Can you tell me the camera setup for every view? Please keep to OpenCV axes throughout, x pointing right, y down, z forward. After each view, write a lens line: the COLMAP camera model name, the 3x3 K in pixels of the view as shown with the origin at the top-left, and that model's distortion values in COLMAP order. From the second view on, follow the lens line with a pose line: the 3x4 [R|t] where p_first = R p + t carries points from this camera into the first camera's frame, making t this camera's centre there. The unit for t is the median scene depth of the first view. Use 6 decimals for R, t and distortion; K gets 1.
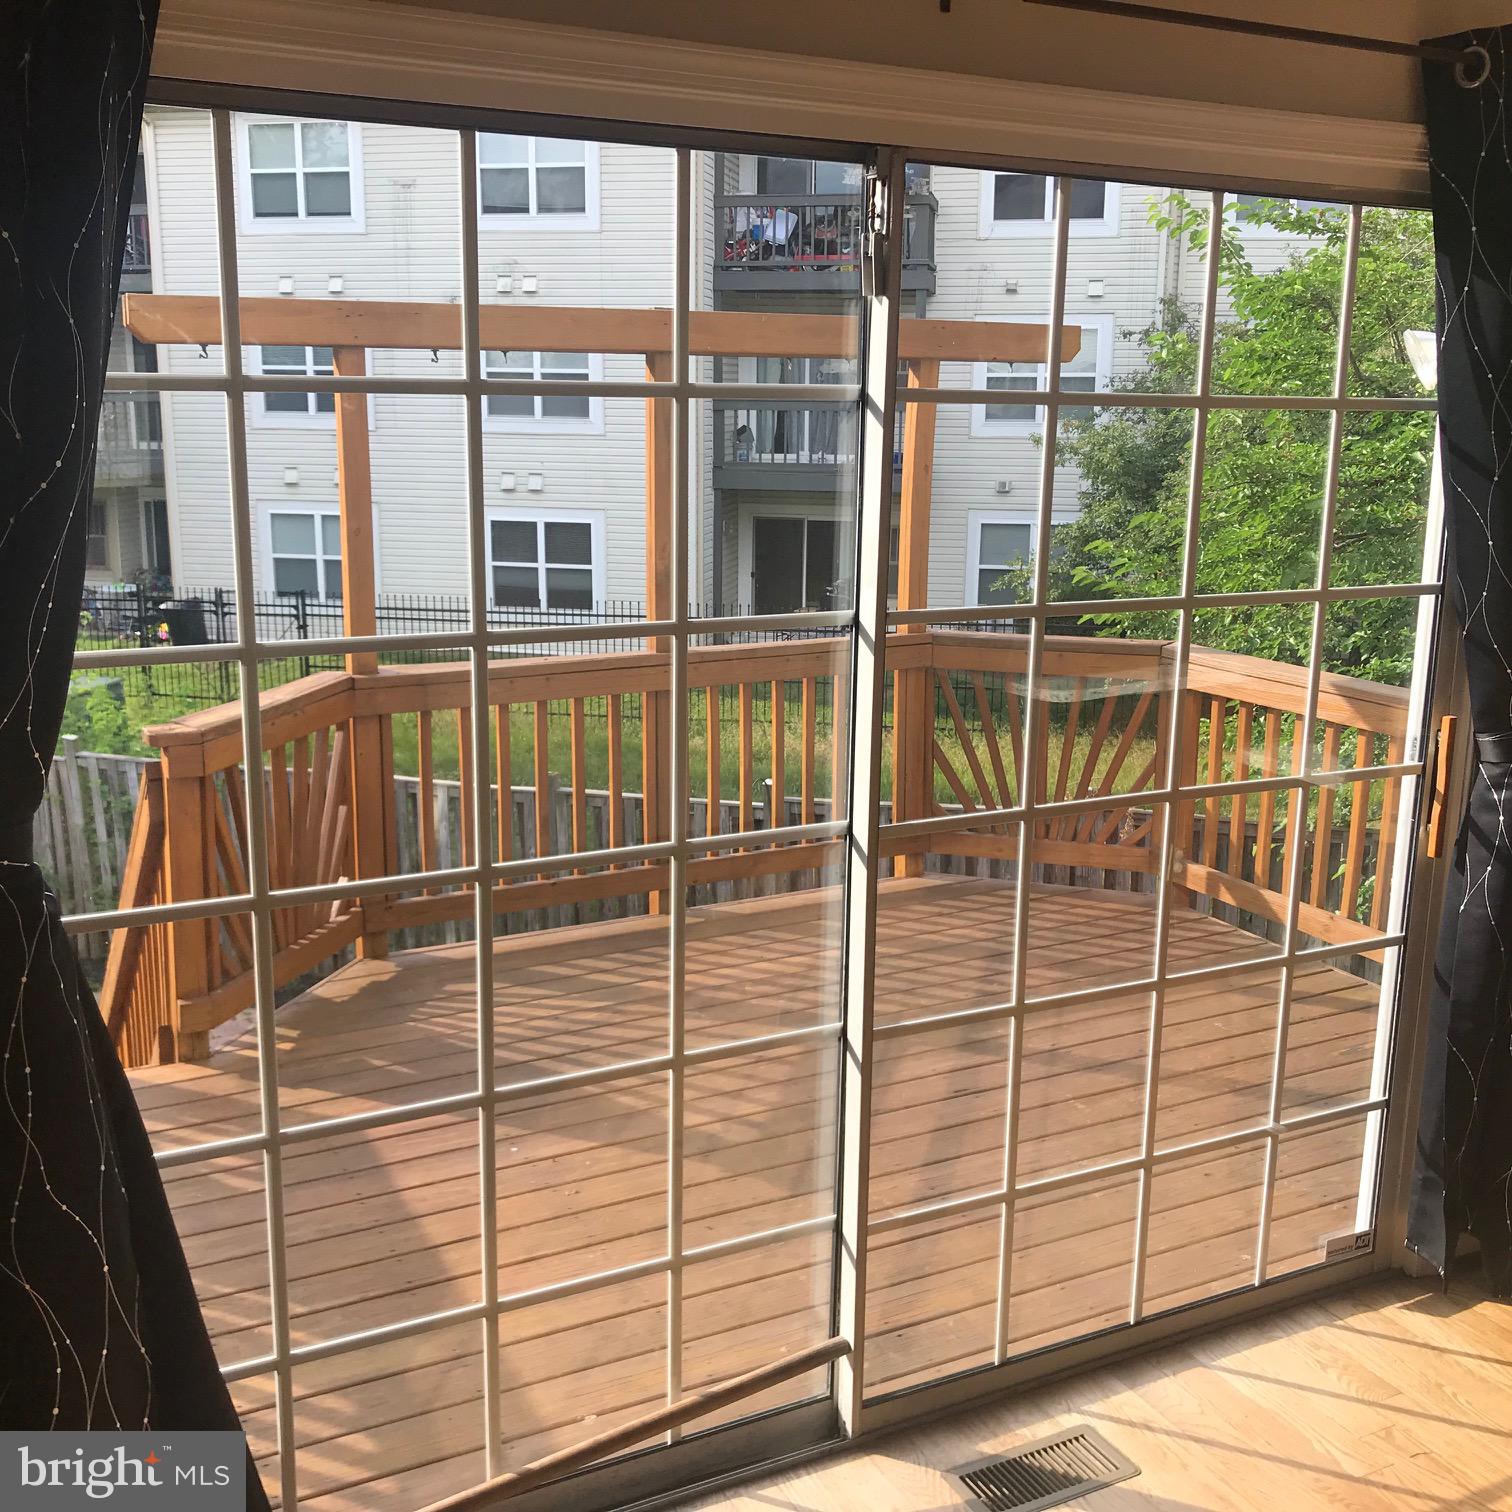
lens RADIAL K [[1681.5, 0, 756.0], [0, 1681.5, 756.0], [0, 0, 1]] dist [-0.122202, 0.206115]
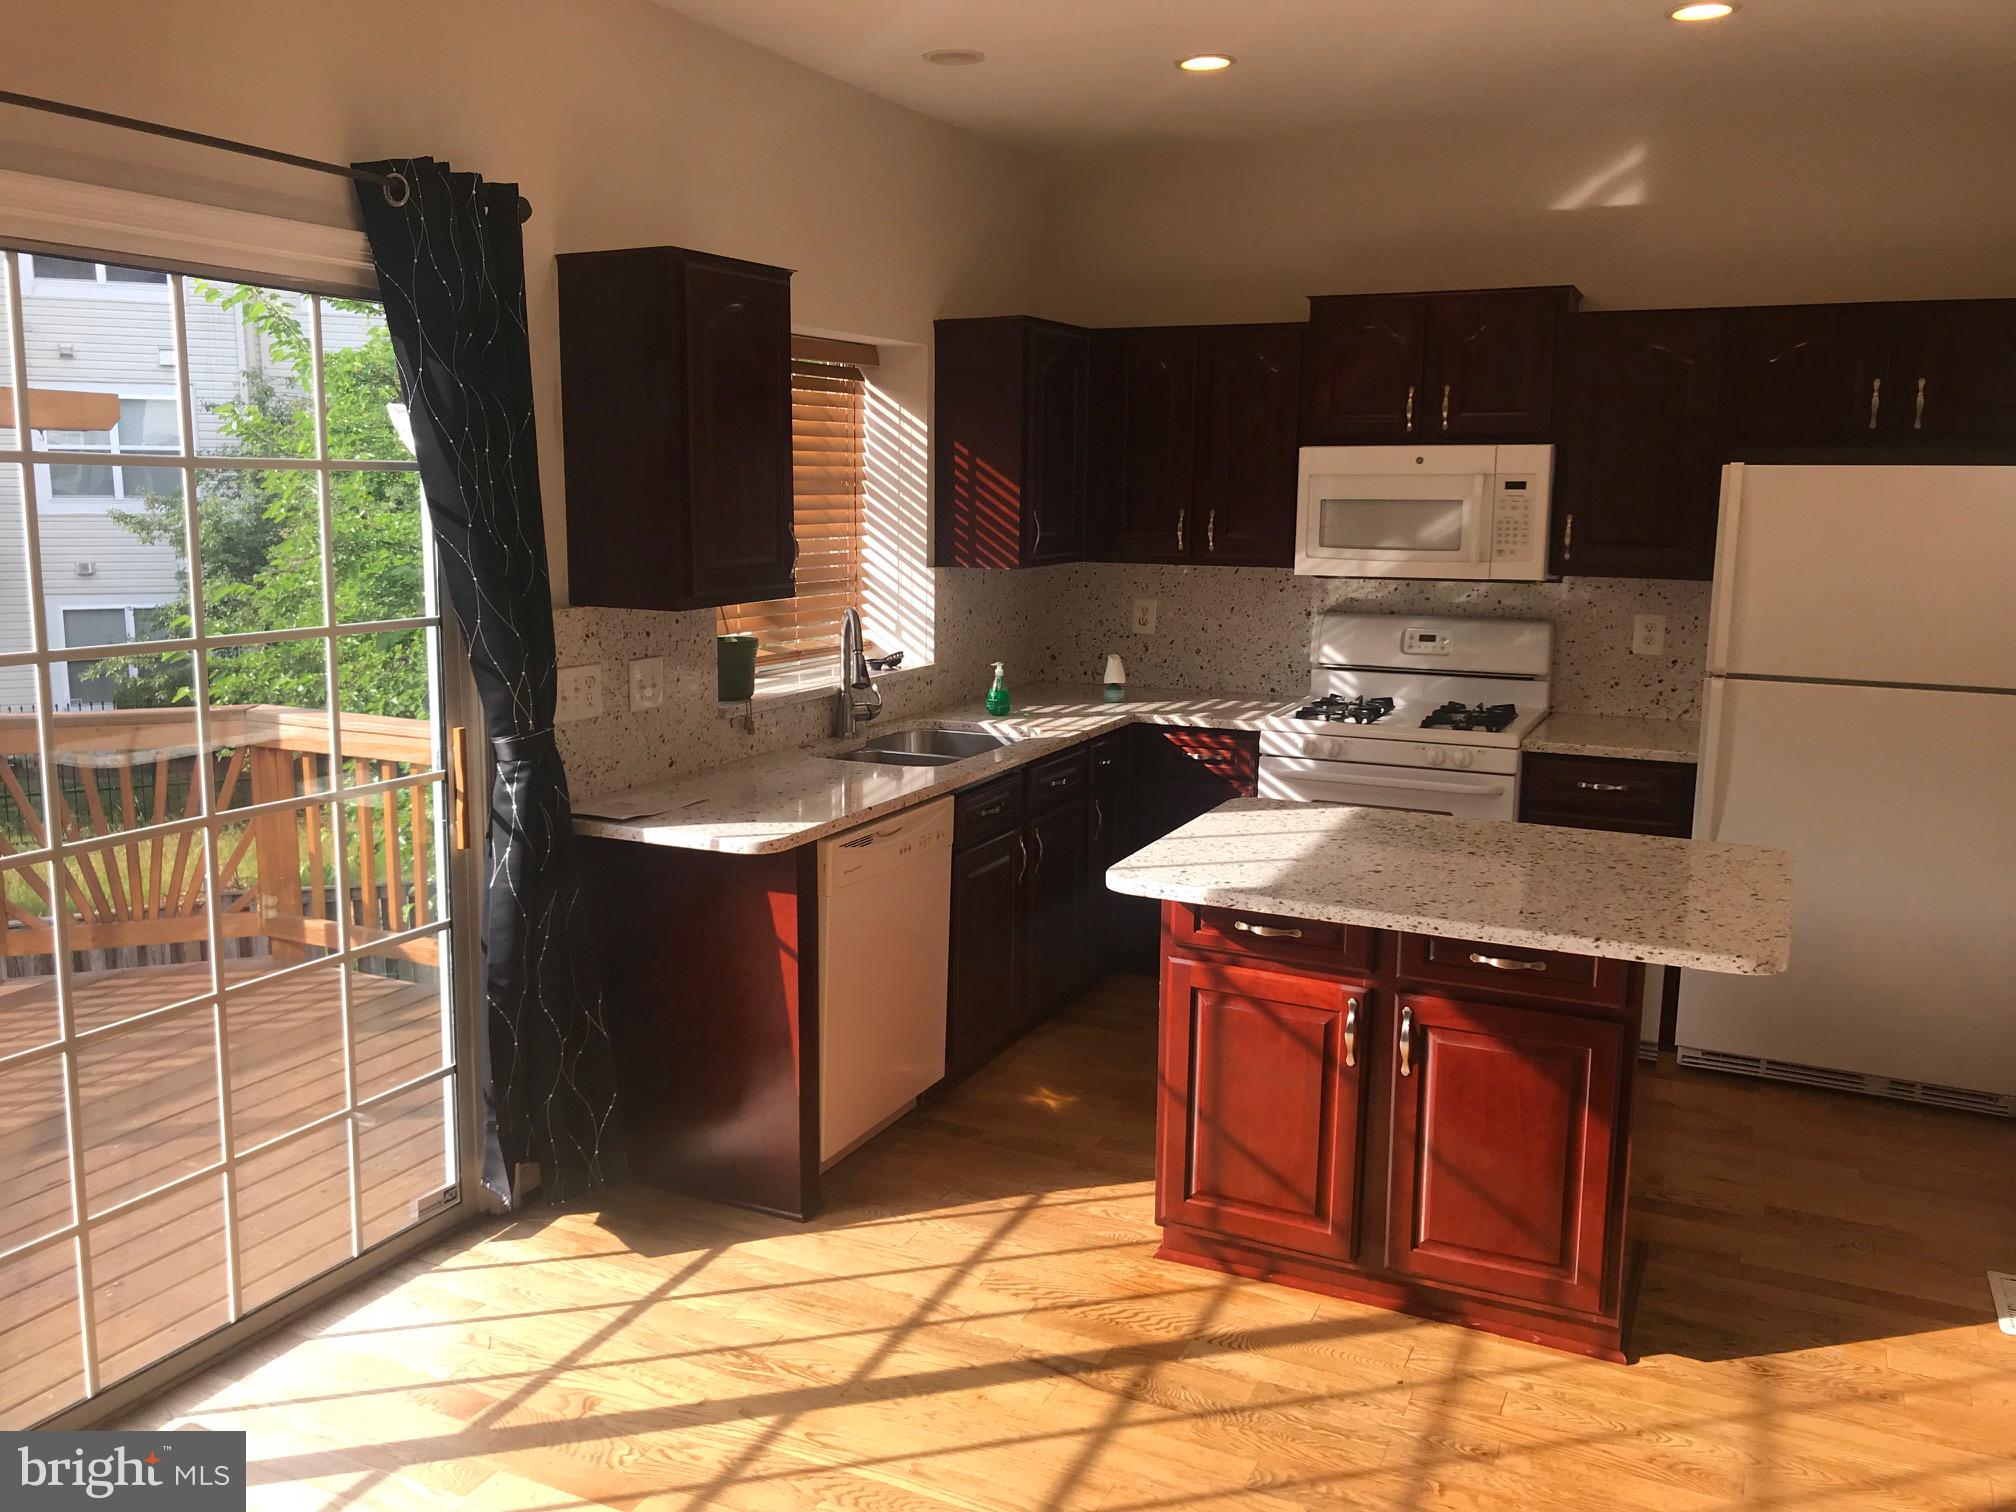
lens RADIAL K [[1664.1, 0, 994.9], [0, 1664.1, 744.3], [0, 0, 1]] dist [0.046803, -0.016355]
pose [[0.809144, -0.089024, 0.580828, 0.026773], [0.120412, 0.992601, -0.015607, 0.049886], [-0.575142, 0.082567, 0.813876, -0.184435]]
